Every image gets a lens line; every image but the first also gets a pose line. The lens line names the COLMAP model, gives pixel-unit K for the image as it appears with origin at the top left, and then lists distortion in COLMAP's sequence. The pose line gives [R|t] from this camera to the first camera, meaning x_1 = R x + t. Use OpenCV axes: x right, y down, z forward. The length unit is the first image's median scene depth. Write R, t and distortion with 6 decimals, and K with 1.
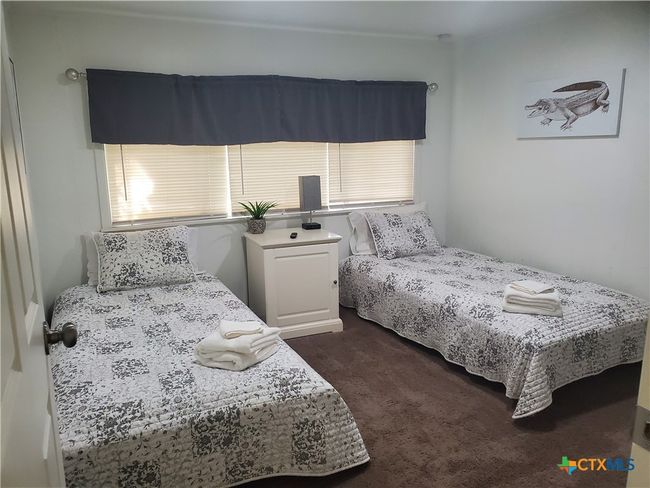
lens RADIAL K [[507.2, 0, 321.1], [0, 507.2, 242.3], [0, 0, 1]] dist [0.010661, -0.008058]
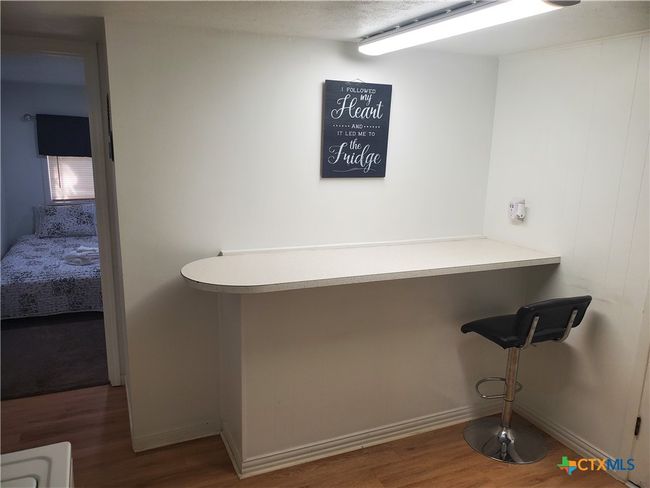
lens RADIAL K [[507.2, 0, 328.7], [0, 507.2, 246.3], [0, 0, 1]] dist [0.010661, -0.008058]
pose [[0.998927, 0.044188, -0.013892, 0.615462], [-0.043922, 0.998857, 0.018880, 0.048569], [0.014710, -0.018250, 0.999725, -0.790605]]
